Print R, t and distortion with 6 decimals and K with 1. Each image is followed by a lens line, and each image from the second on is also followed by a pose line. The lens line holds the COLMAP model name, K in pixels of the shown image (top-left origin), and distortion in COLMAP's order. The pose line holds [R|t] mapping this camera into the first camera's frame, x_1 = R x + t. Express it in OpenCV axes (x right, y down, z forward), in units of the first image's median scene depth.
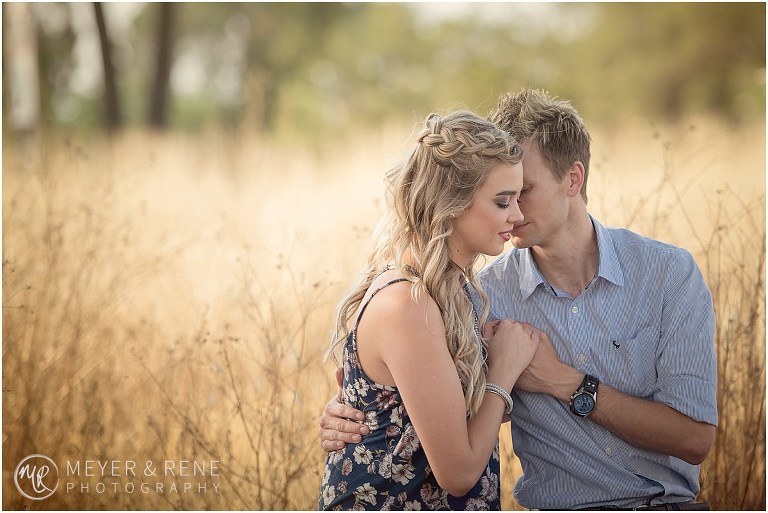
lens RADIAL K [[3411.9, 0, 382.6], [0, 3411.9, 257.0], [0, 0, 1]] dist [0.195016, 0.000000]
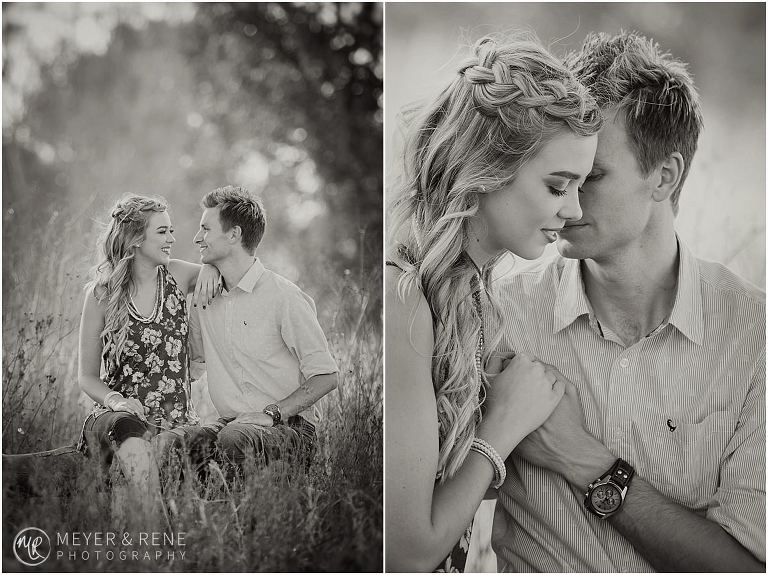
lens RADIAL K [[3886.4, 0, 384.3], [0, 3886.4, 287.5], [0, 0, 1]] dist [-0.368917, 0.000000]
pose [[0.974208, 0.225648, -0.000888, 0.006568], [-0.225596, 0.974055, 0.017963, -0.002411], [0.004919, -0.017299, 0.999838, 0.219468]]
